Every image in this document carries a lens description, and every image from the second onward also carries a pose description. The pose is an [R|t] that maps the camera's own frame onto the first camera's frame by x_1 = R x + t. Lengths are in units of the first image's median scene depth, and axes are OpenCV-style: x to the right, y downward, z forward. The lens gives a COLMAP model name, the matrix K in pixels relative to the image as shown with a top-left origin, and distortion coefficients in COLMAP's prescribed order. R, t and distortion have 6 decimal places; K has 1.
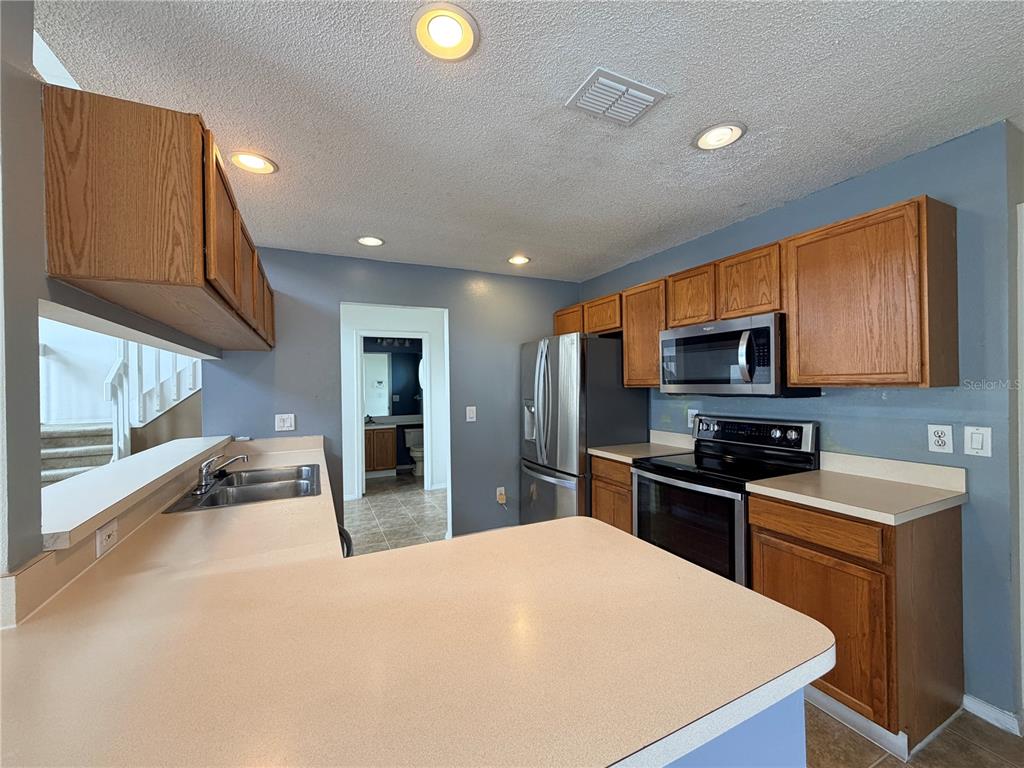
lens RADIAL K [[407.2, 0, 510.4], [0, 407.2, 383.8], [0, 0, 1]] dist [-0.000543, -0.000201]
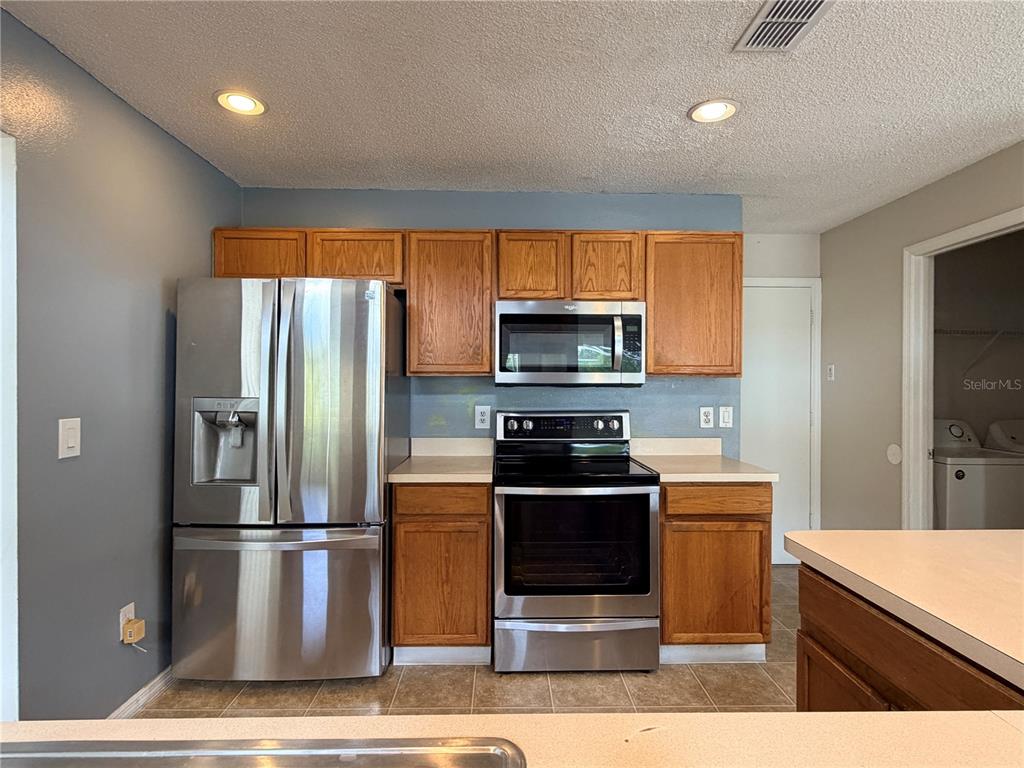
lens RADIAL K [[535.6, 0, 512.0], [0, 535.6, 384.0], [0, 0, 1]] dist [0.001189, -0.000986]
pose [[0.416376, 0.011935, 0.909114, -0.631132], [-0.011455, 0.999903, -0.007881, 0.038456], [-0.909120, -0.007132, 0.416472, 0.688472]]
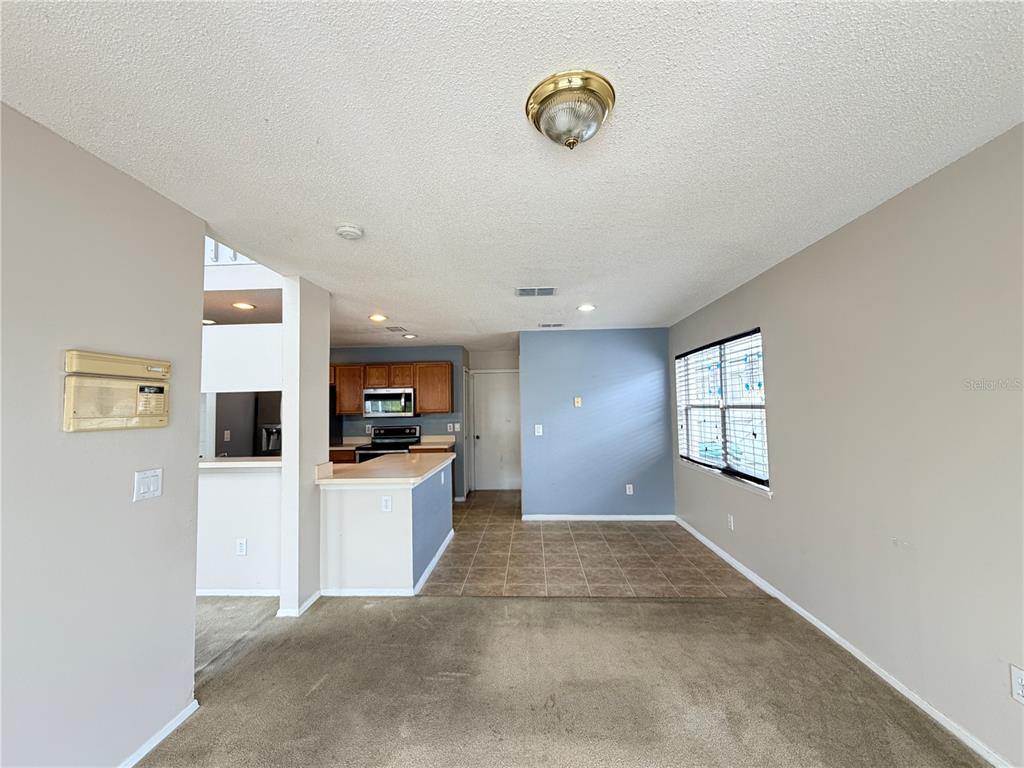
lens RADIAL K [[407.2, 0, 510.4], [0, 407.2, 383.8], [0, 0, 1]] dist [-0.000543, -0.000201]
pose [[0.477399, 0.053398, 0.877063, -1.471800], [0.011492, 0.997687, -0.066997, -0.001441], [-0.878612, 0.042063, 0.475681, -0.938537]]
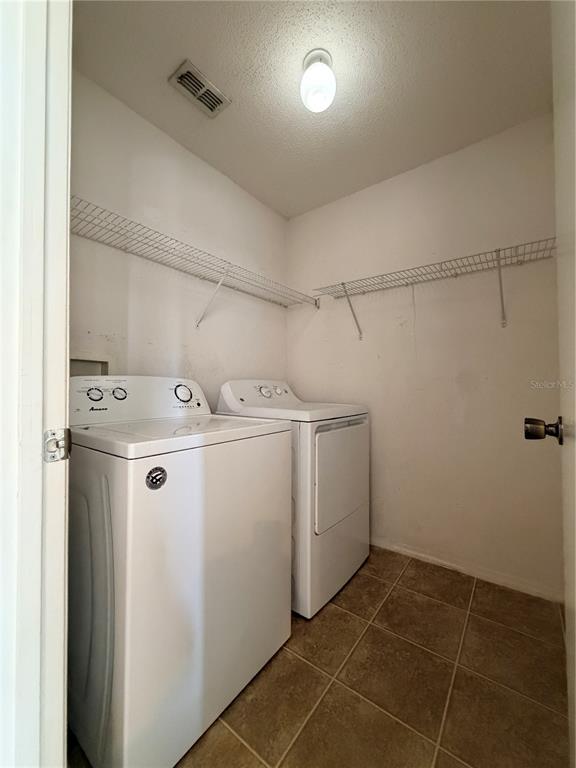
lens RADIAL K [[305.4, 0, 288.0], [0, 305.4, 384.0], [0, 0, 1]] dist [-0.000543, -0.000201]
pose [[-0.457092, 0.023328, 0.889113, 0.742366], [0.003215, 0.999693, -0.024577, 0.151357], [-0.889414, -0.008376, -0.457027, 0.233595]]
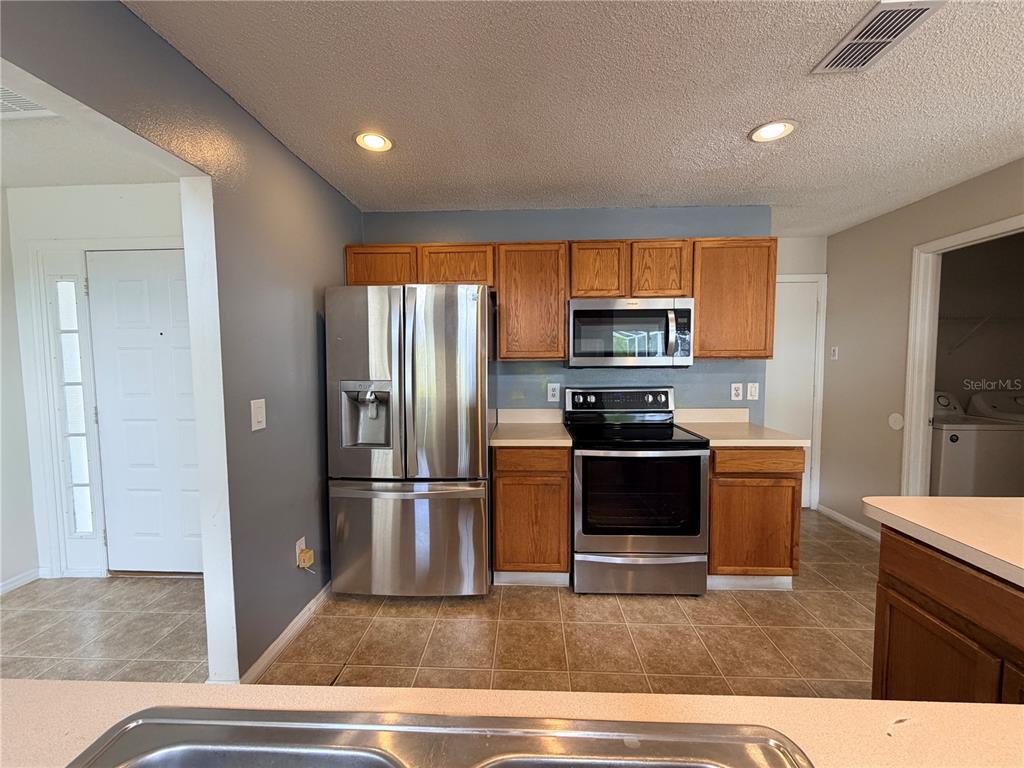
lens RADIAL K [[407.2, 0, 510.4], [0, 407.2, 383.8], [0, 0, 1]] dist [-0.000543, -0.000201]
pose [[0.472662, -0.043292, 0.880180, -0.635805], [-0.002412, 0.998725, 0.050418, 0.019339], [-0.881240, -0.025953, 0.471955, 0.832197]]
